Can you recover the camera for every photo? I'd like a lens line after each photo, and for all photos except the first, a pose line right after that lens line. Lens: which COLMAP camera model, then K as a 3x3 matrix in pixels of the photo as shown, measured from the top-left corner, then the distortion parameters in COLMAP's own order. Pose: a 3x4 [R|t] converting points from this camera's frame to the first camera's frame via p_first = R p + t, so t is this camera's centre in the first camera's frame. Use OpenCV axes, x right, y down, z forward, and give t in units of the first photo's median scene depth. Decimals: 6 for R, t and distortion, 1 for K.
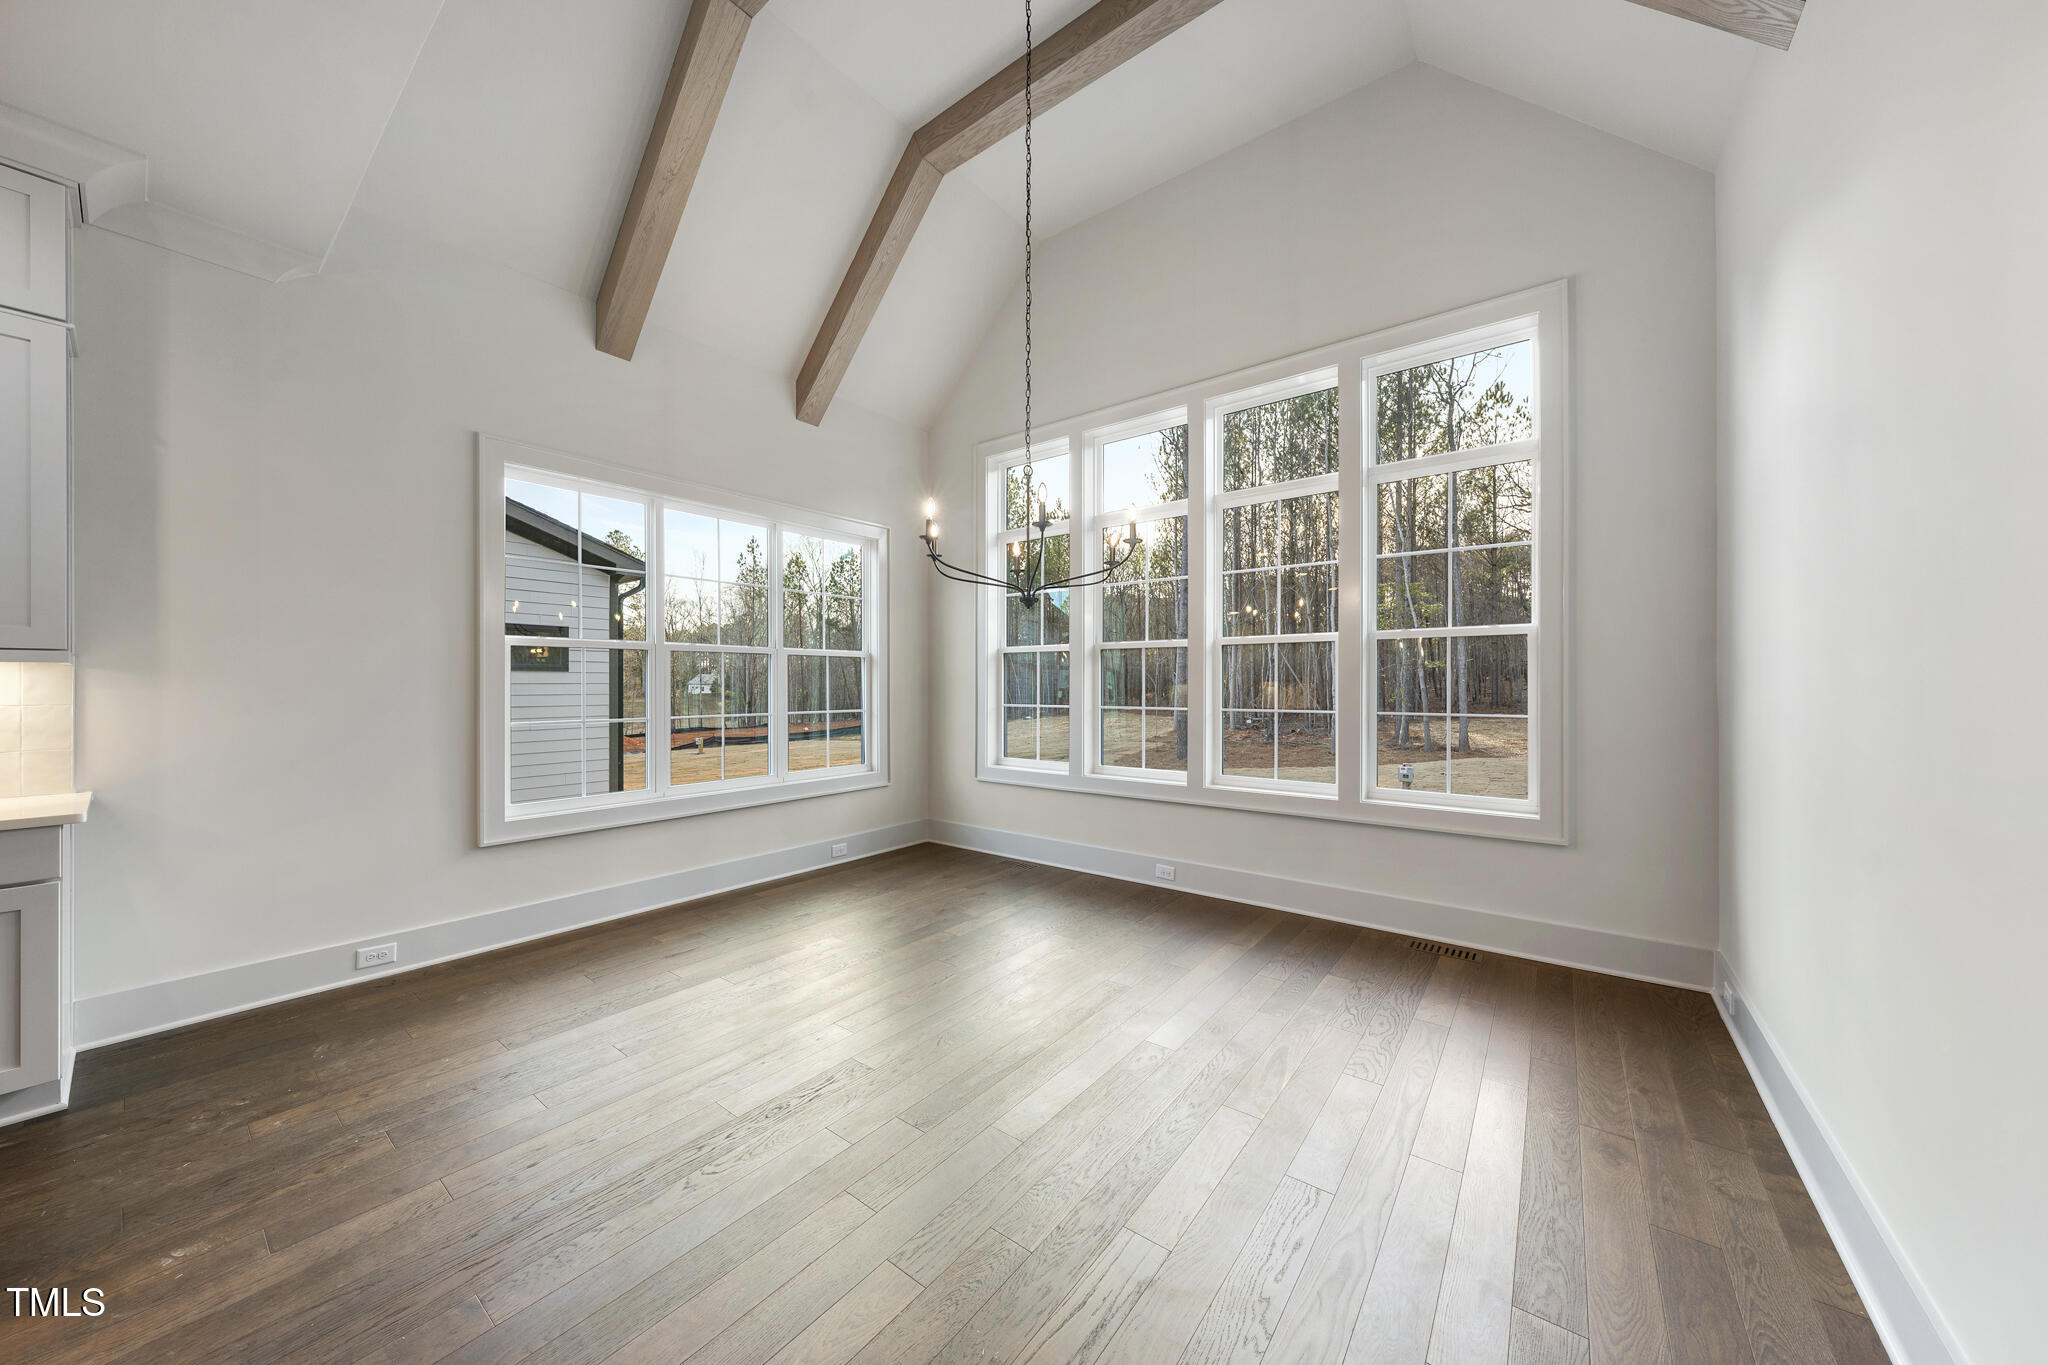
lens RADIAL K [[694.2, 0, 1022.5], [0, 694.2, 679.6], [0, 0, 1]] dist [-0.002340, 0.000024]
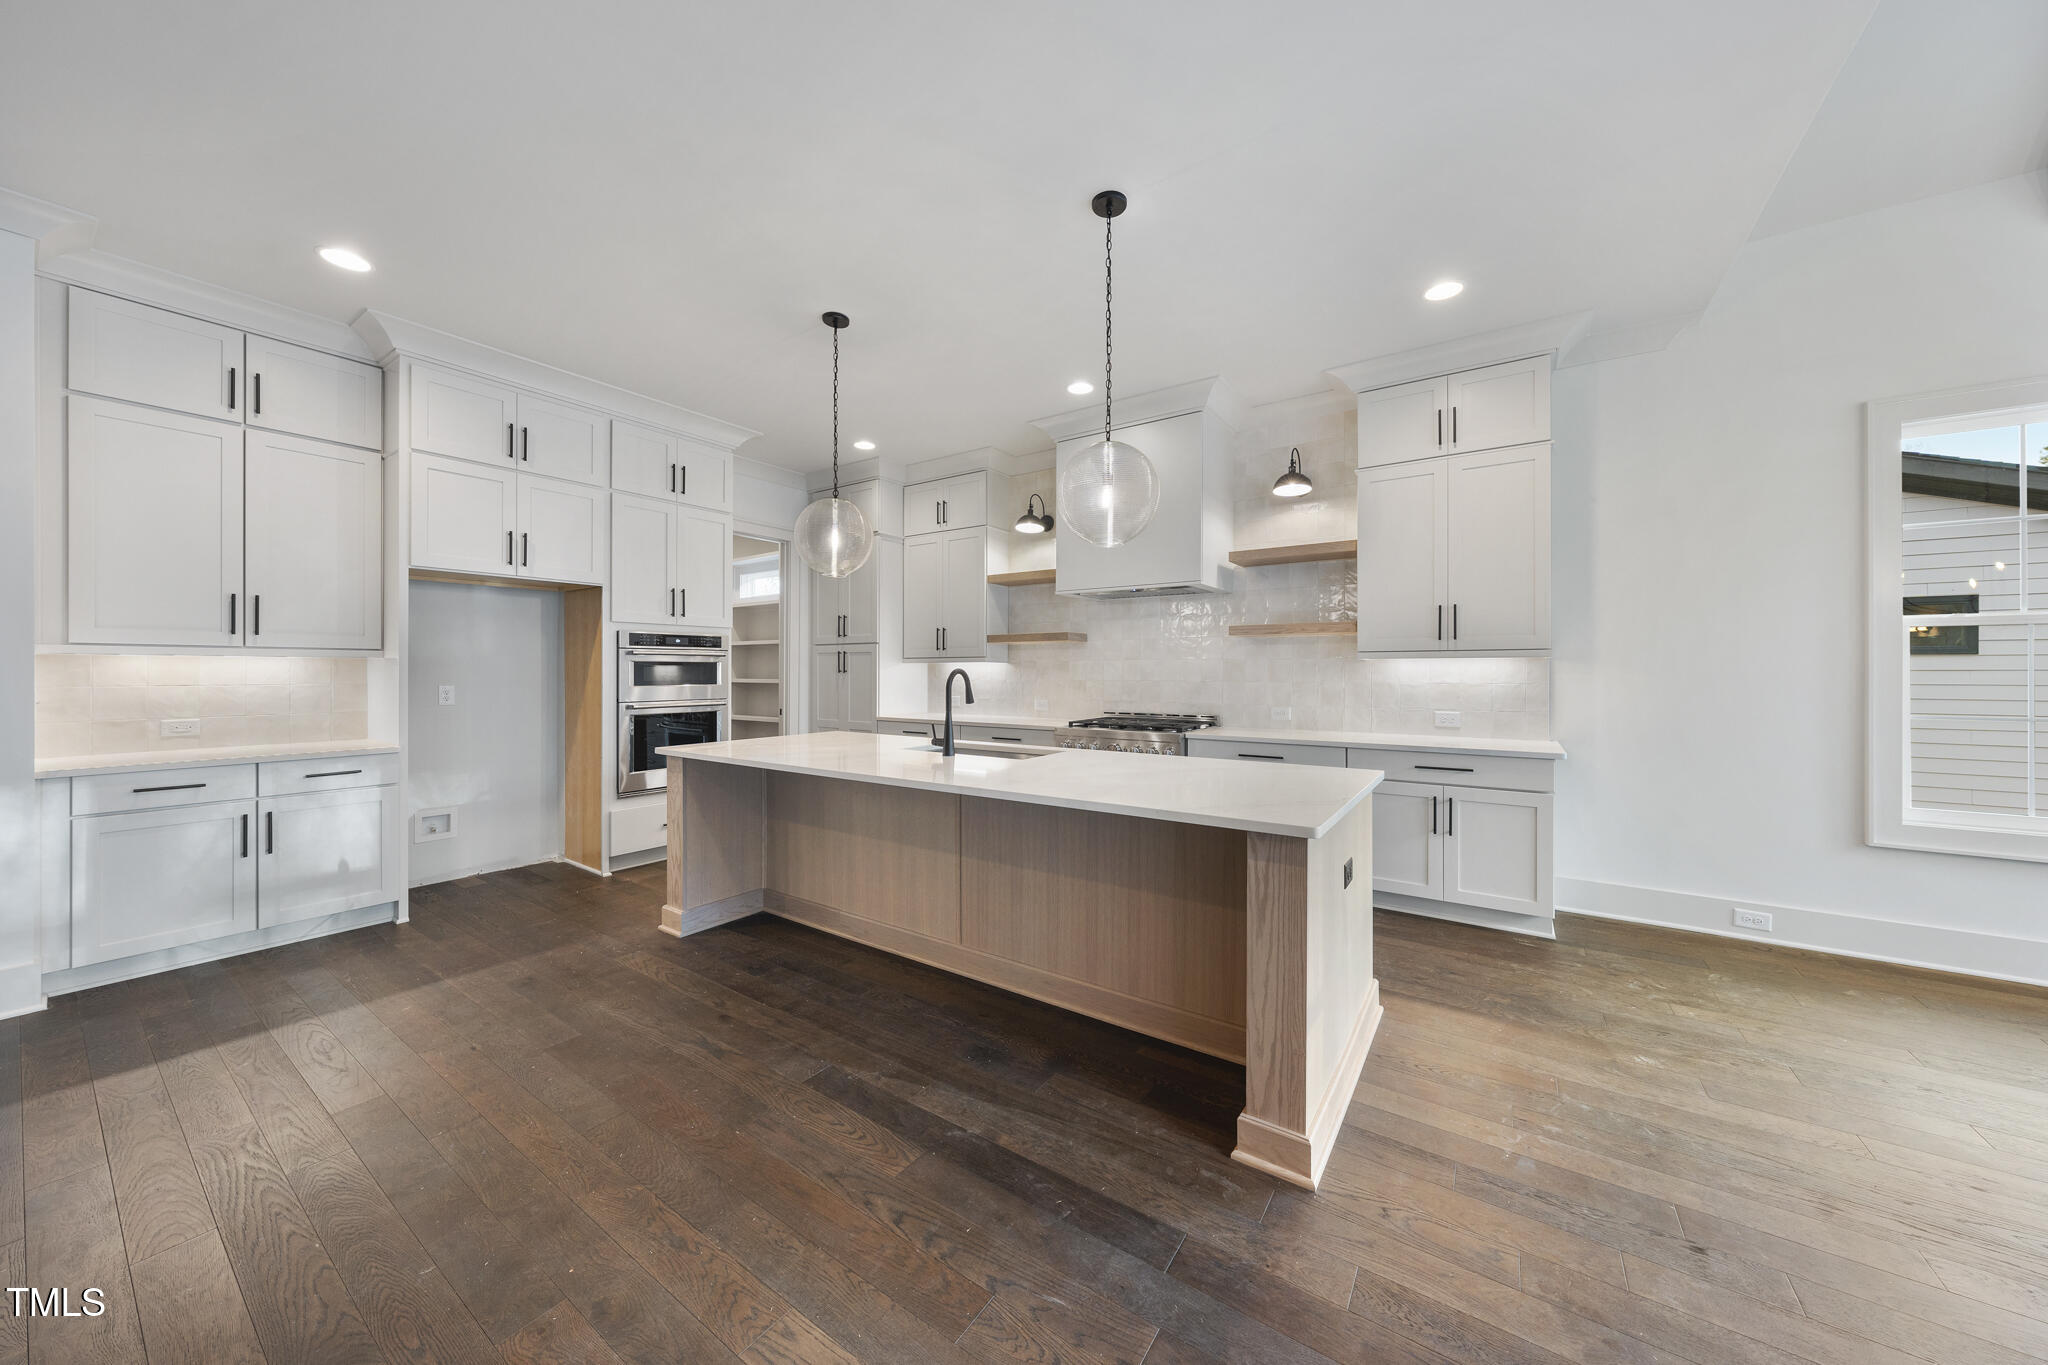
lens RADIAL K [[694.2, 0, 1030.4], [0, 694.2, 675.7], [0, 0, 1]] dist [-0.002340, 0.000024]
pose [[0.062899, 0.004694, -0.998009, 0.058026], [0.005860, 0.999970, 0.005073, 0.000879], [0.998003, -0.006167, 0.062870, -0.140524]]
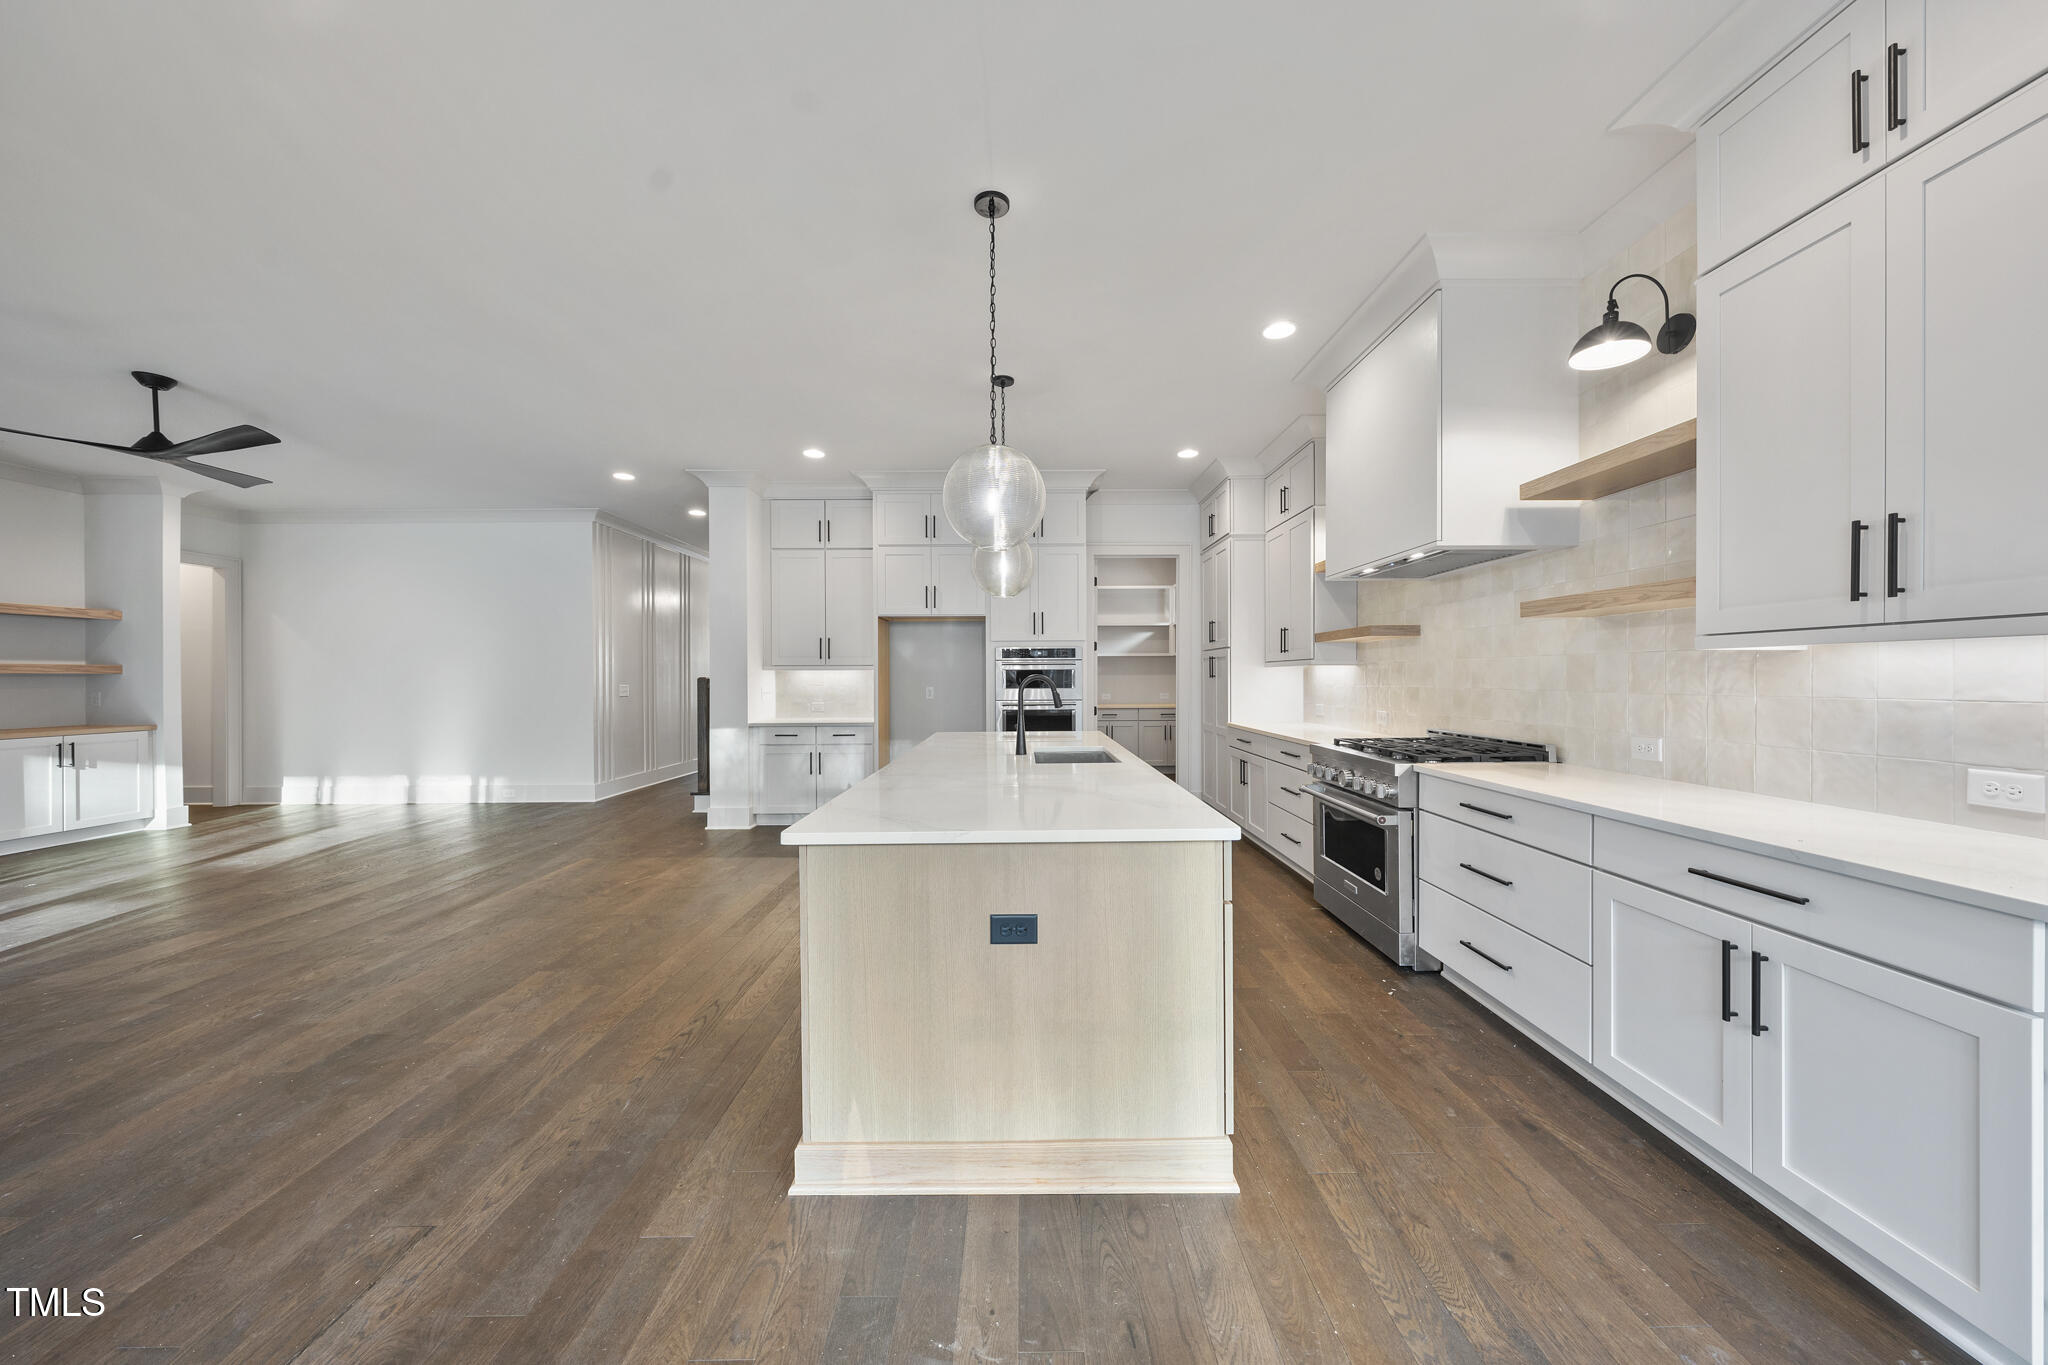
lens RADIAL K [[694.2, 0, 1028.7], [0, 694.2, 681.5], [0, 0, 1]] dist [-0.002340, 0.000024]
pose [[-0.784021, 0.005216, -0.620712, -0.181885], [0.006795, 0.999977, -0.000180, 0.005007], [0.620696, -0.004359, -0.784039, 0.428475]]
